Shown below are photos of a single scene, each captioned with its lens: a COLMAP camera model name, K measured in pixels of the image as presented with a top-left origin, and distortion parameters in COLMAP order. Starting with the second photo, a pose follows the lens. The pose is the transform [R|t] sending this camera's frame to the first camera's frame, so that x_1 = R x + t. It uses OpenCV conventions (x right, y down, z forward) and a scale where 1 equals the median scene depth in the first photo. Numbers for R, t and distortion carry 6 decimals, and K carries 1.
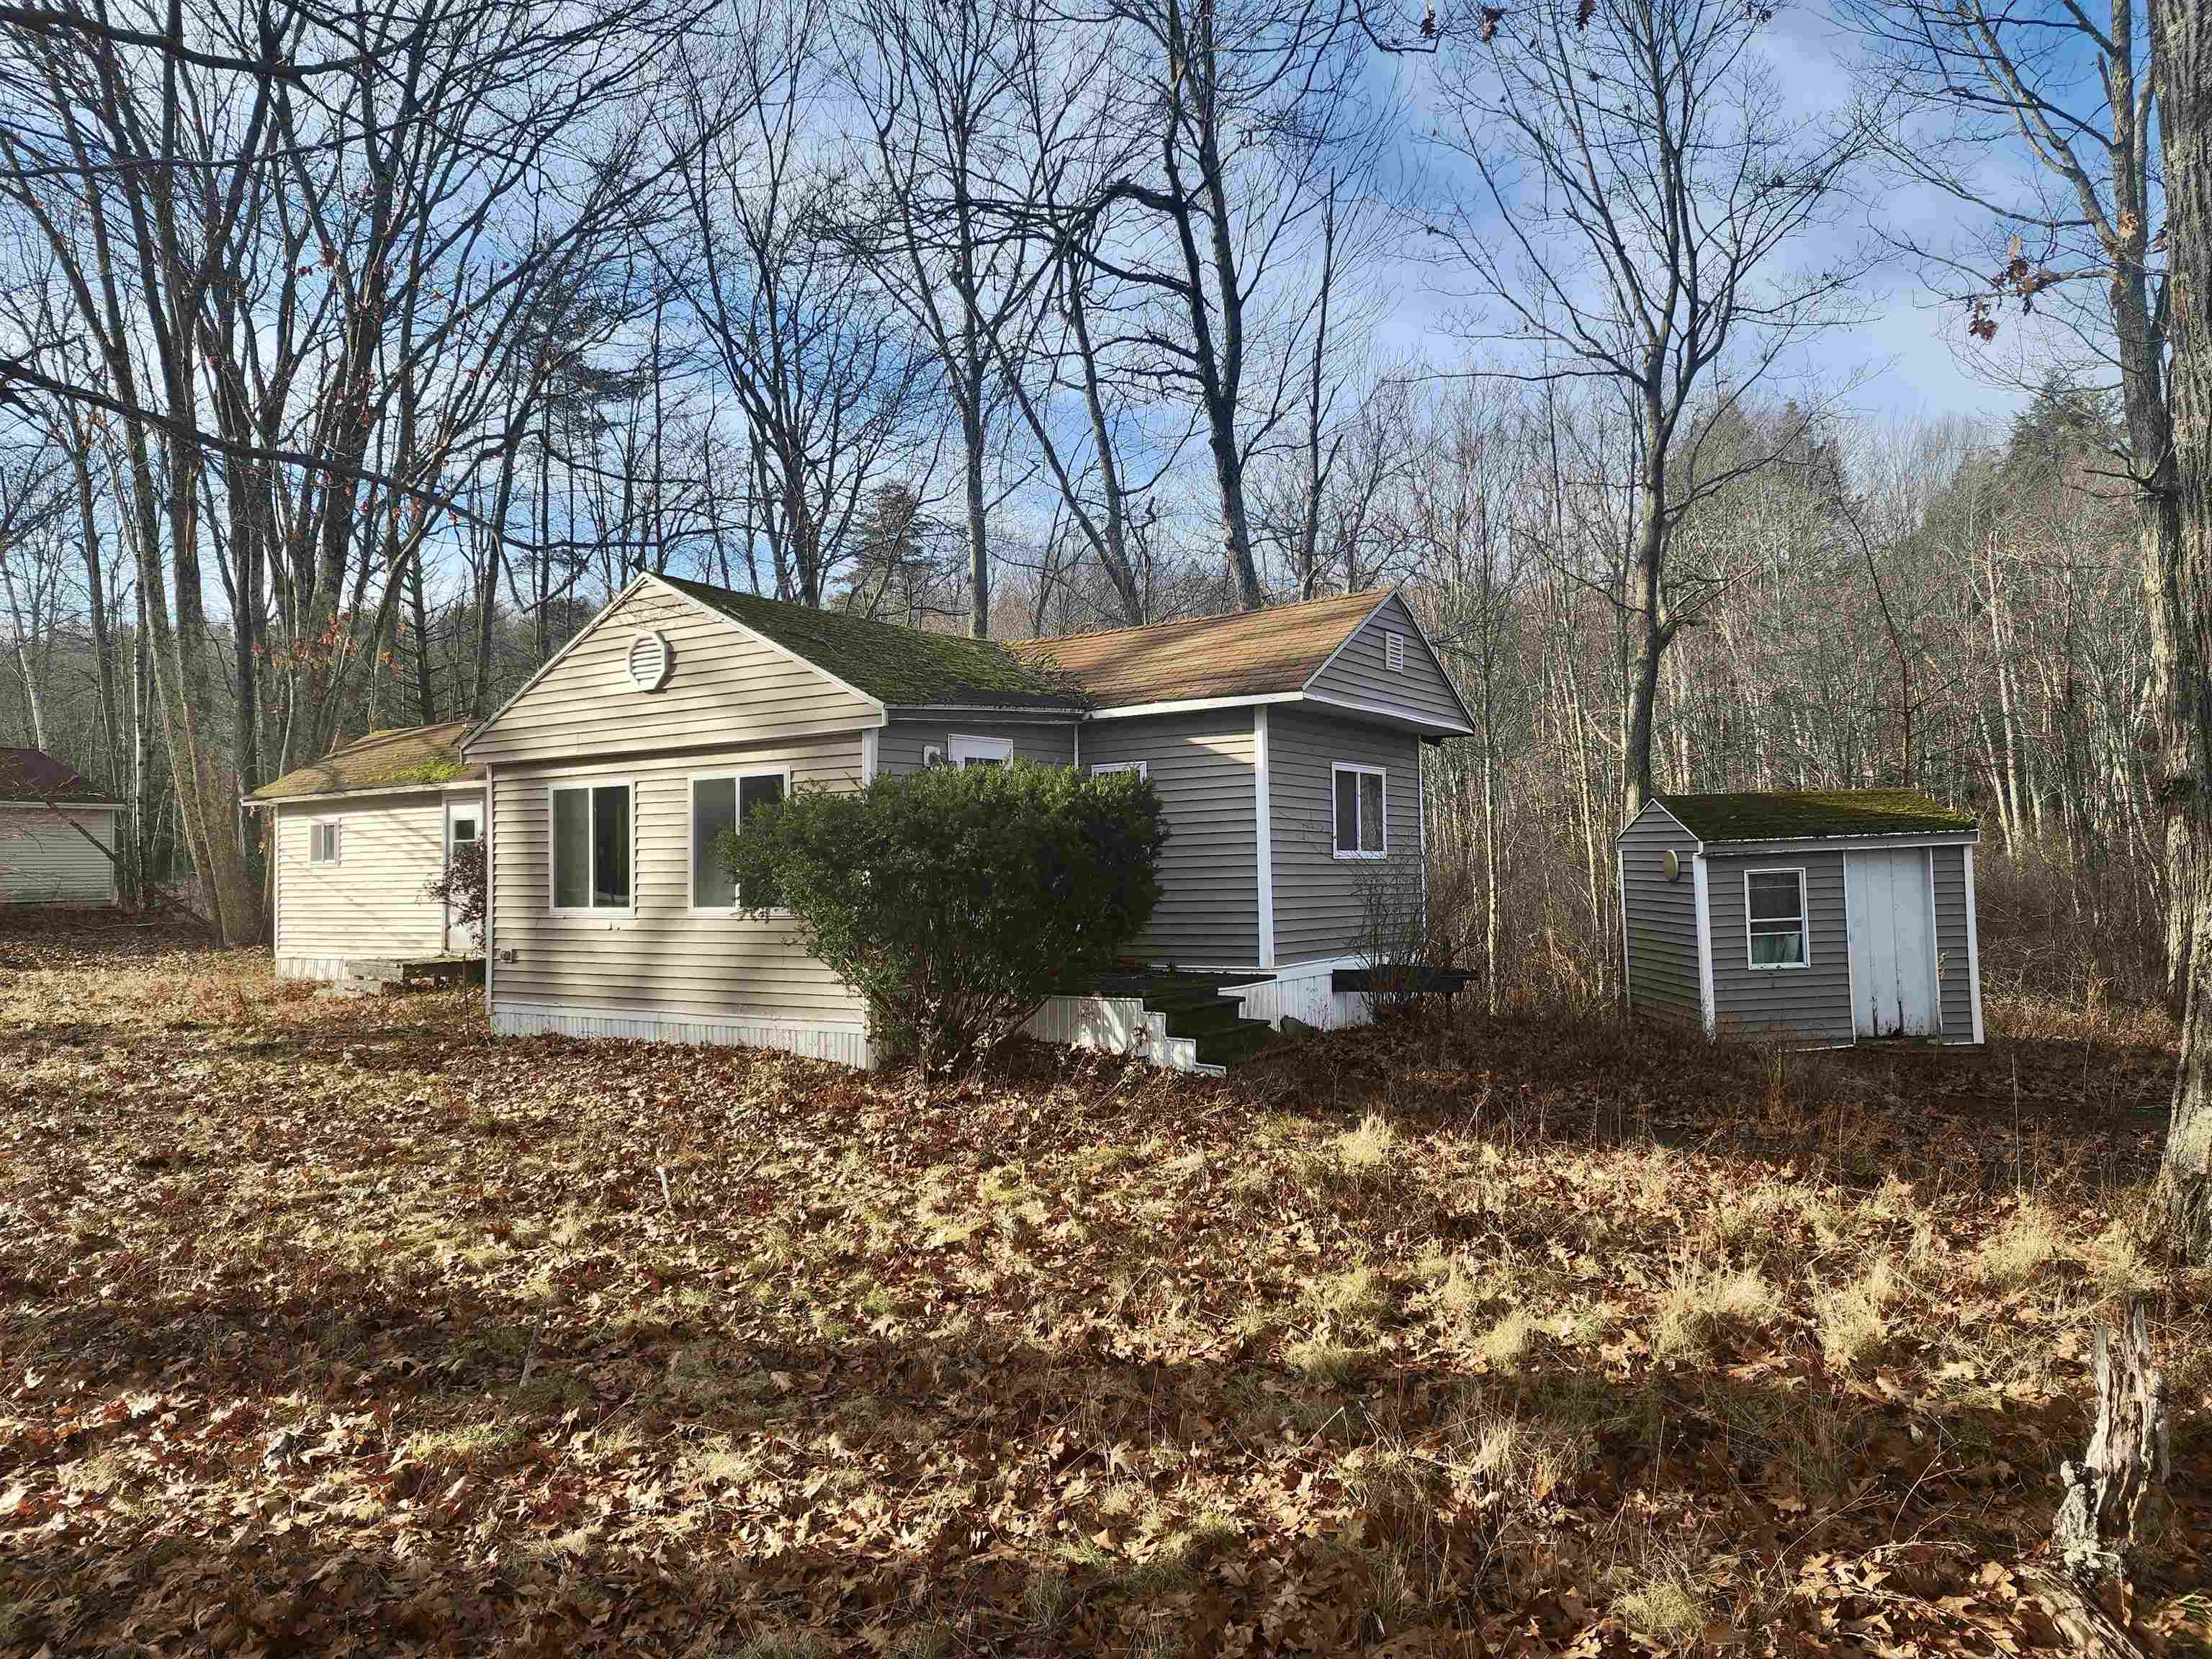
lens RADIAL K [[1552.3, 0, 1106.0], [0, 1552.3, 829.5], [0, 0, 1]] dist [0.008775, 0.001759]
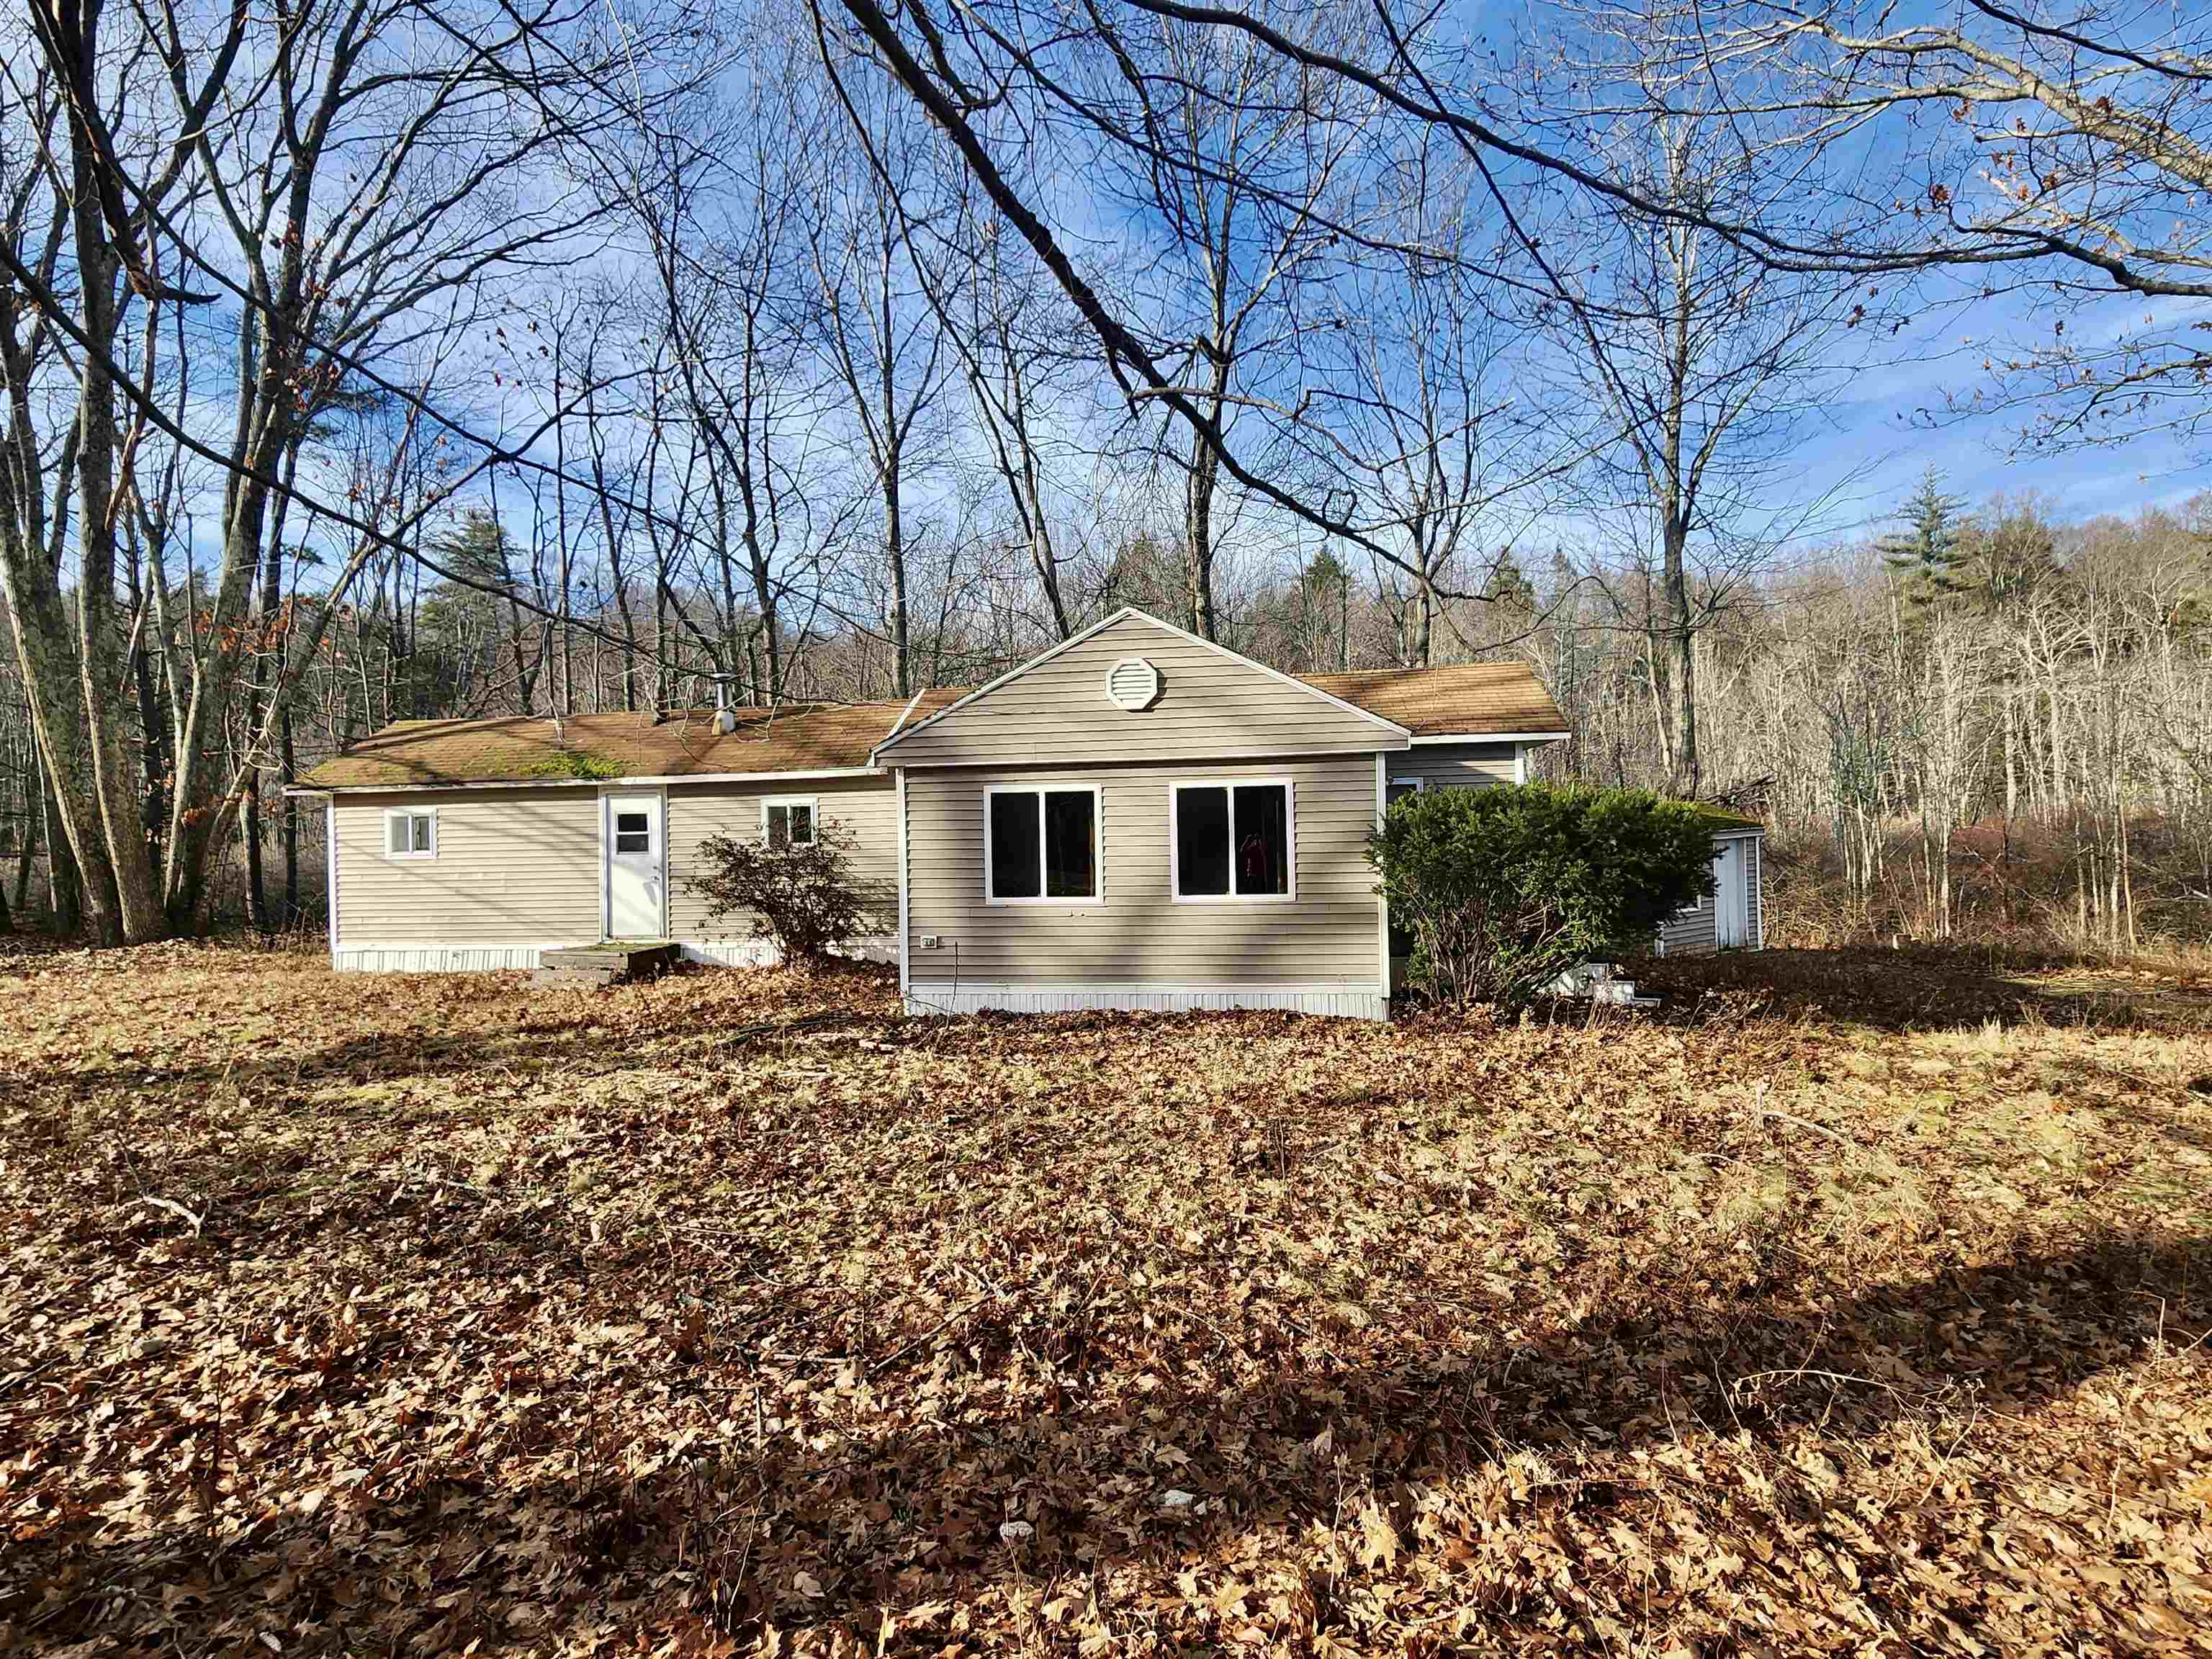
lens RADIAL K [[1124.1, 0, 1111.1], [0, 1124.1, 860.7], [0, 0, 1]] dist [-0.003160, -0.000479]
pose [[0.890207, -0.010501, 0.455435, -0.683188], [-0.008123, 0.999209, 0.038916, -0.009194], [-0.455483, -0.038343, 0.889418, 0.253797]]
